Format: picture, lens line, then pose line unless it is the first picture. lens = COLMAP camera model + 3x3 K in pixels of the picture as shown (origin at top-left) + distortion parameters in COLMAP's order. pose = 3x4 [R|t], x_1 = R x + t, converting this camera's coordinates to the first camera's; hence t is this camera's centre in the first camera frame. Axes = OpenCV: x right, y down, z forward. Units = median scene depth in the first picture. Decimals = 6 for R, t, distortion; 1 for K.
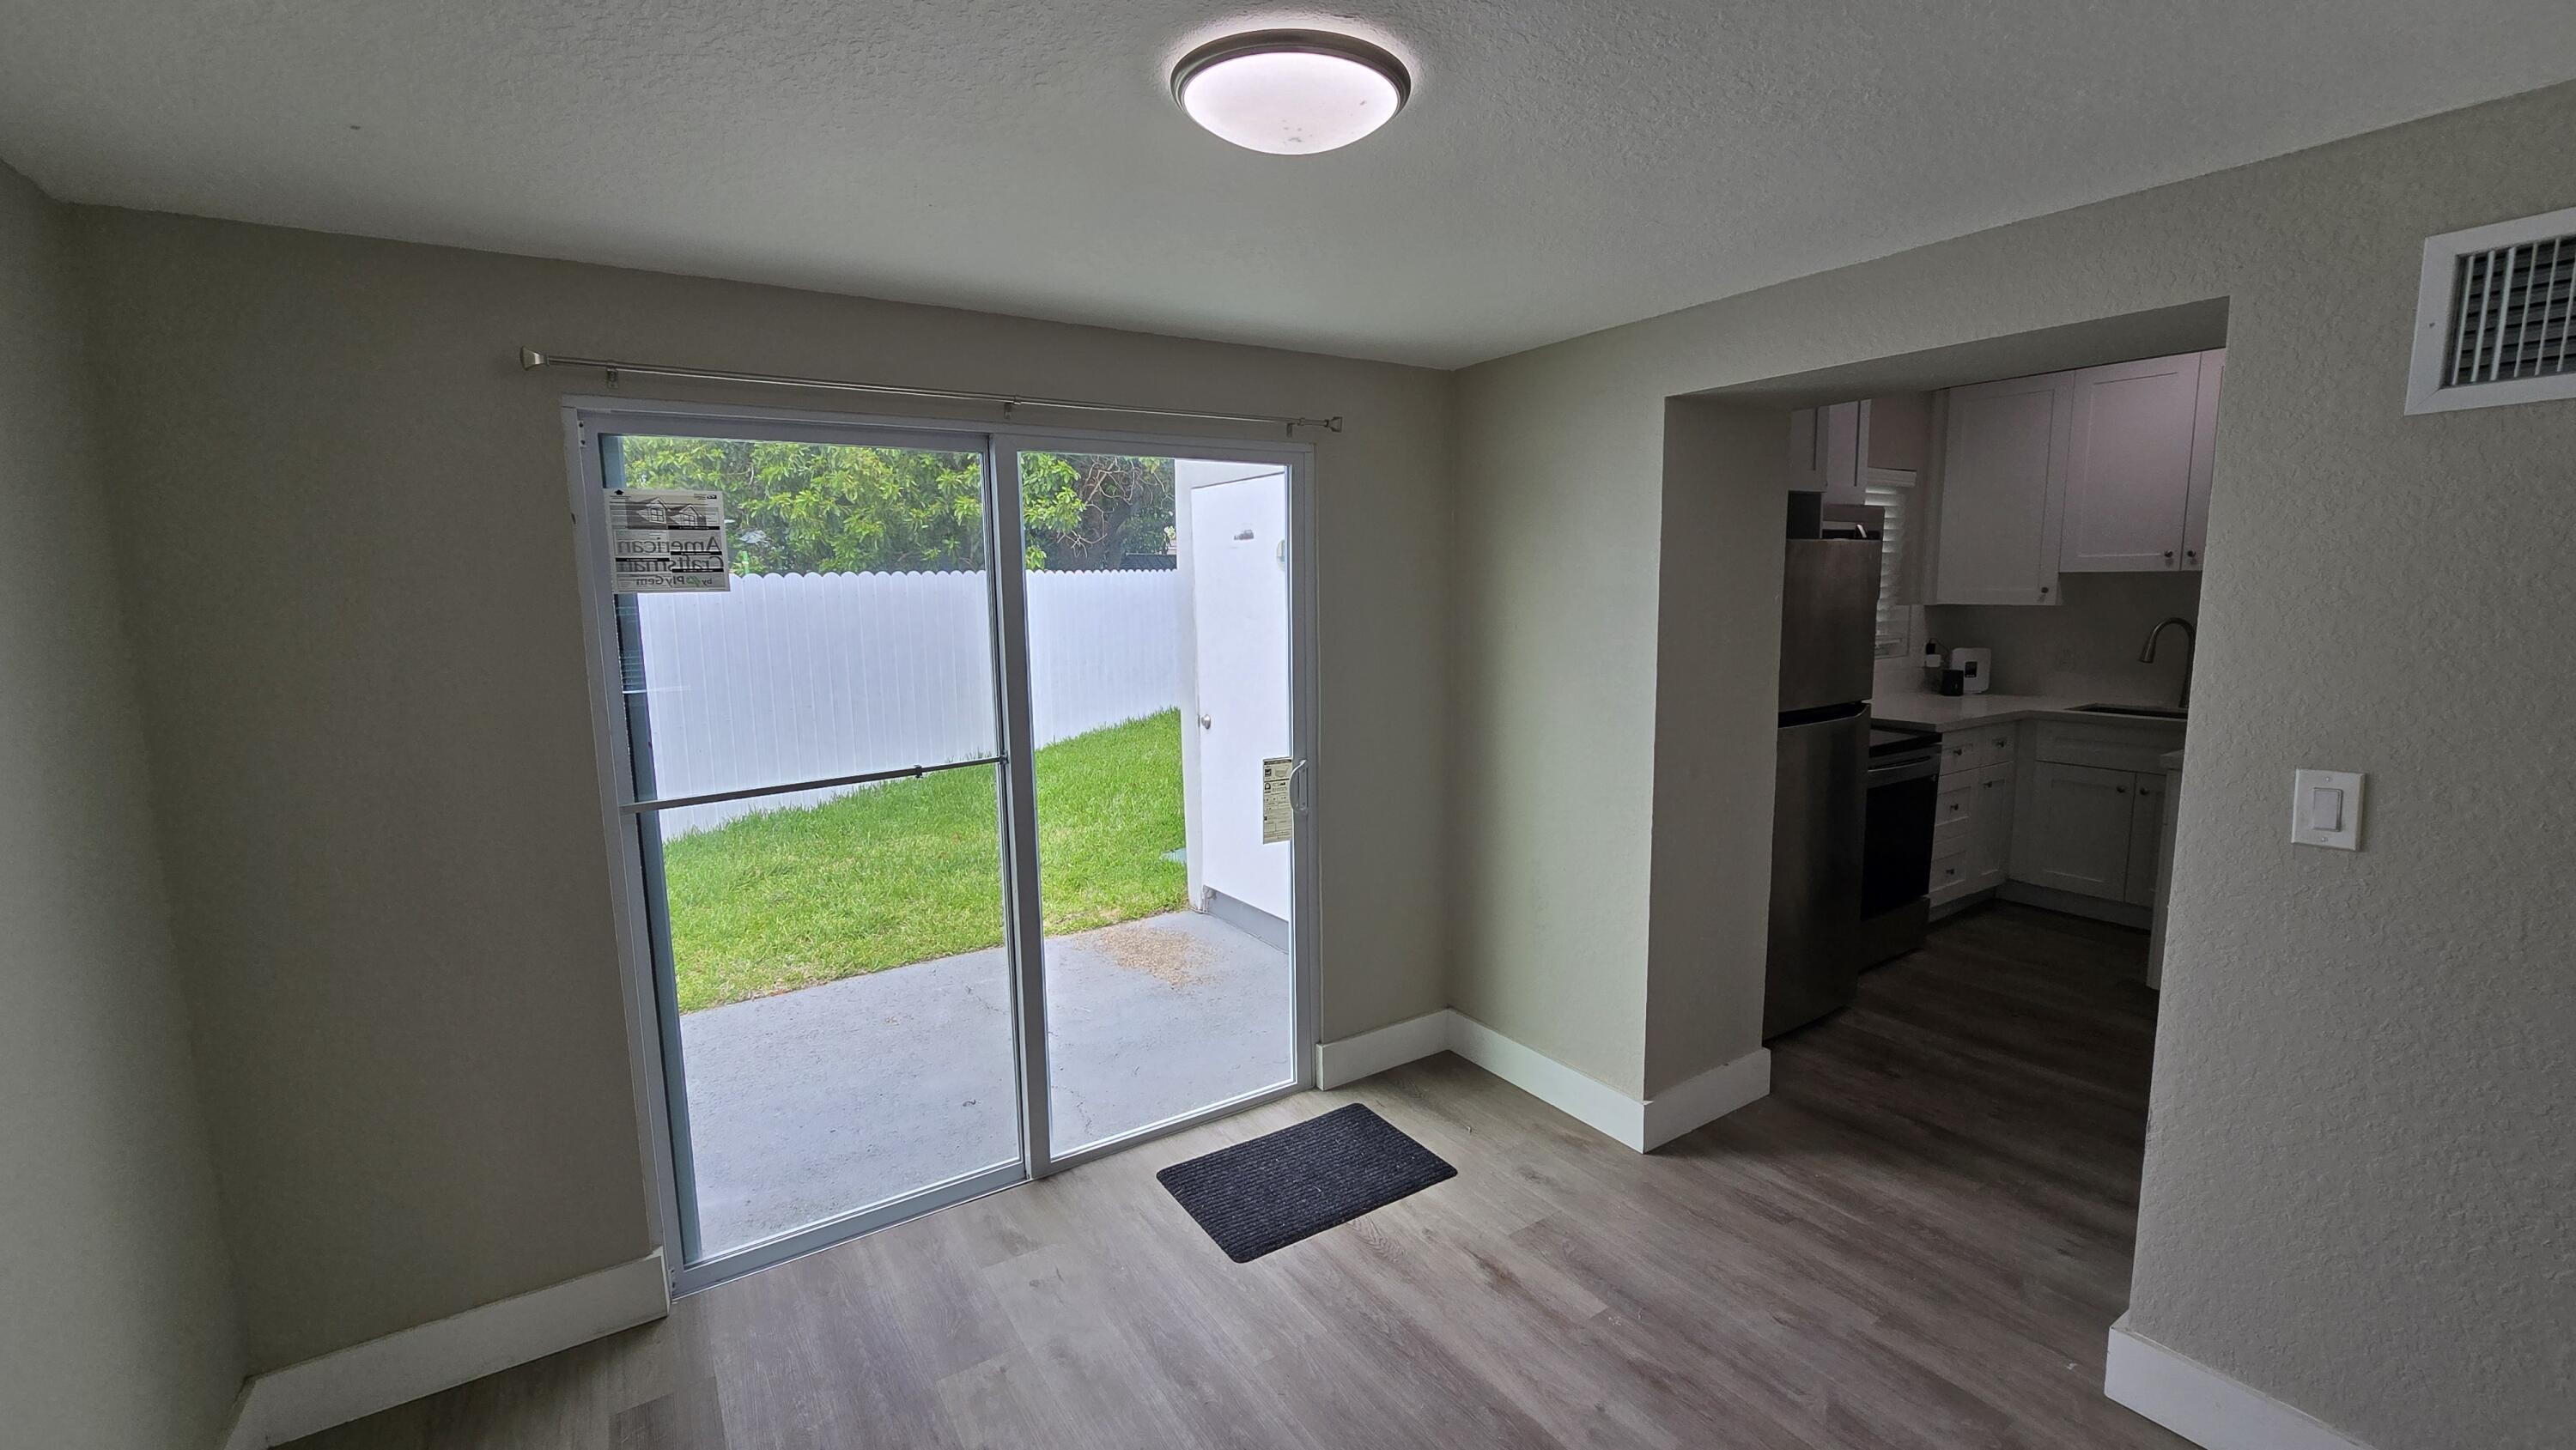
lens RADIAL K [[1043.2, 0, 1288.0], [0, 1043.2, 725.0], [0, 0, 1]] dist [-0.013433, 0.000130]
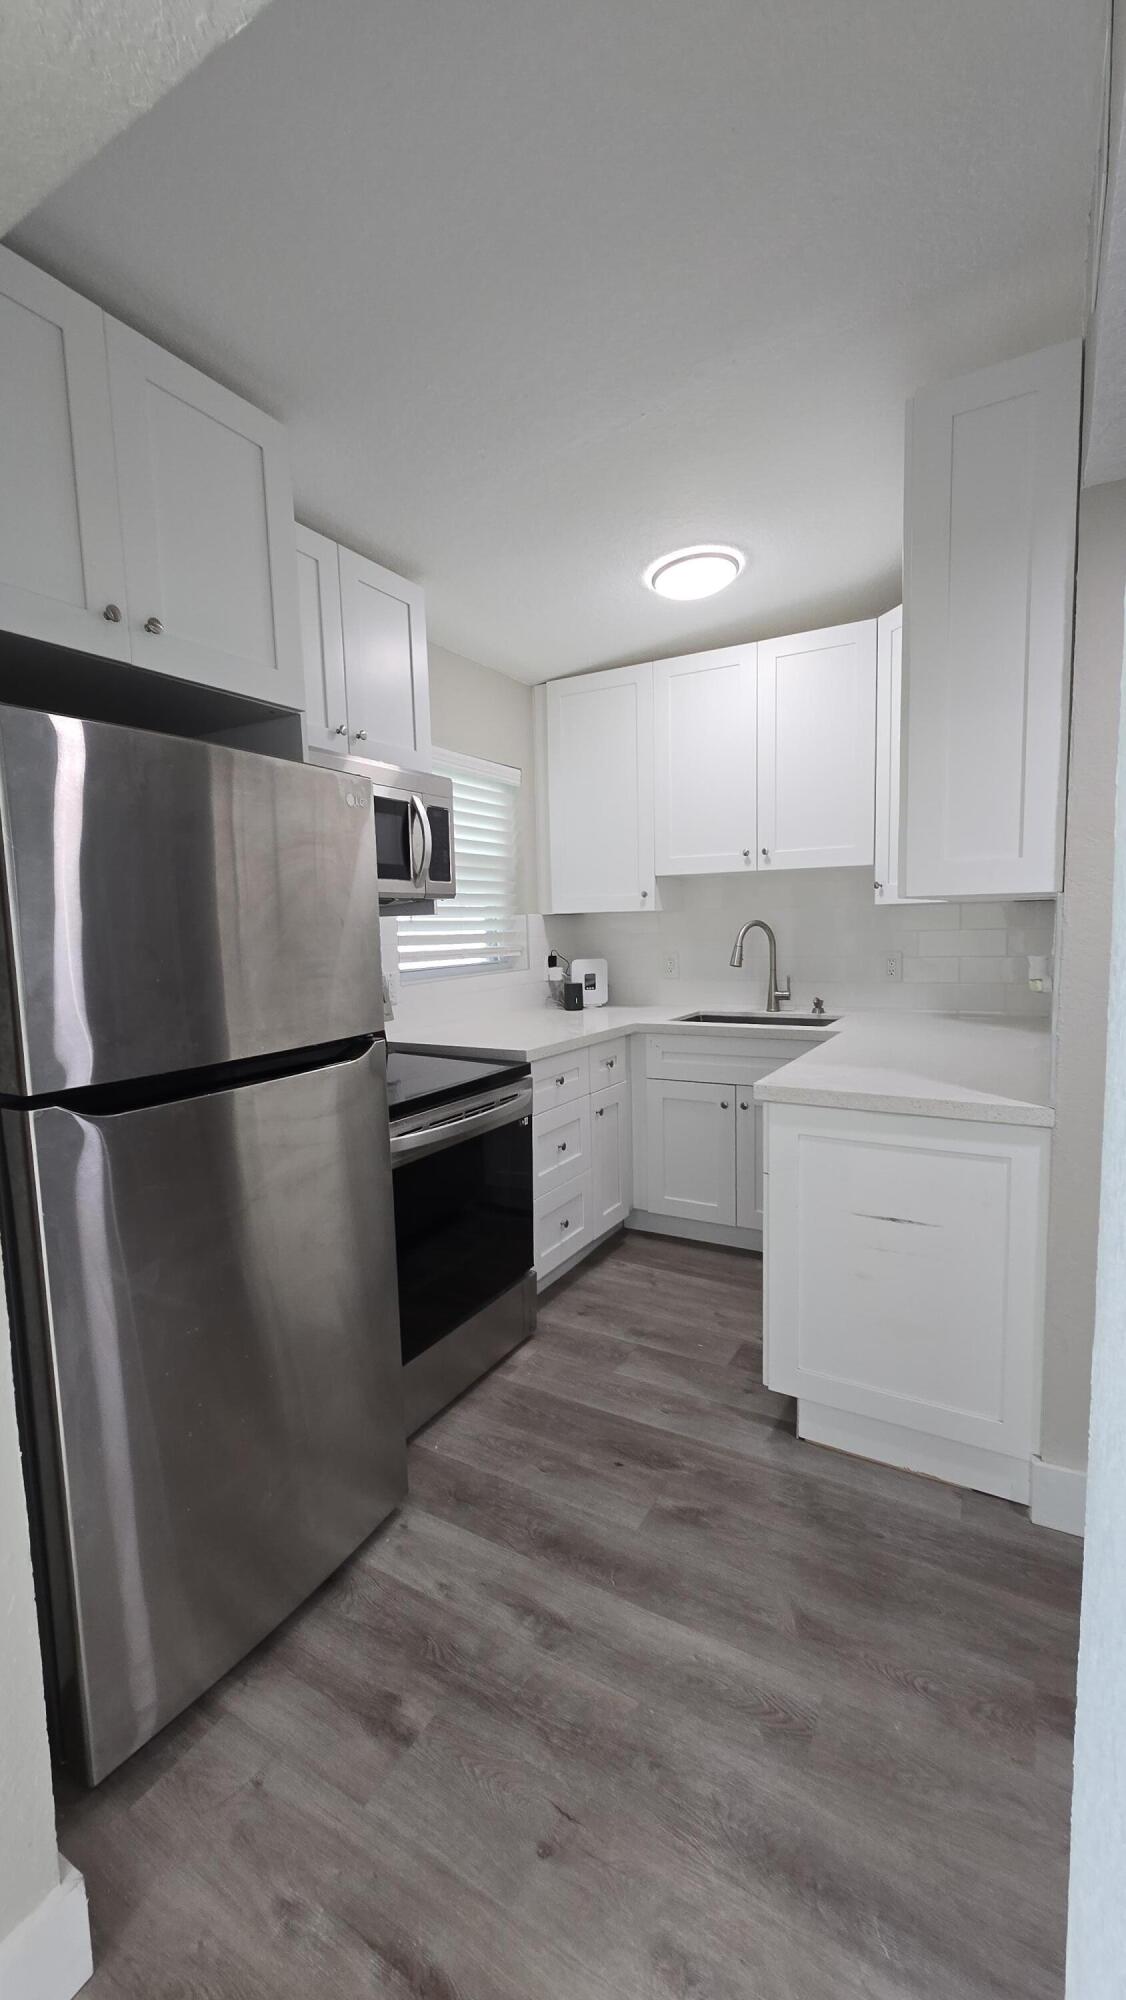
lens RADIAL K [[810.0, 0, 563.0], [0, 810.0, 1000.0], [0, 0, 1]] dist [-0.013433, 0.000130]
pose [[0.890652, -0.046357, 0.452316, 0.344419], [0.068944, 0.997056, -0.033570, -0.015648], [-0.449428, 0.061083, 0.891226, 0.402707]]
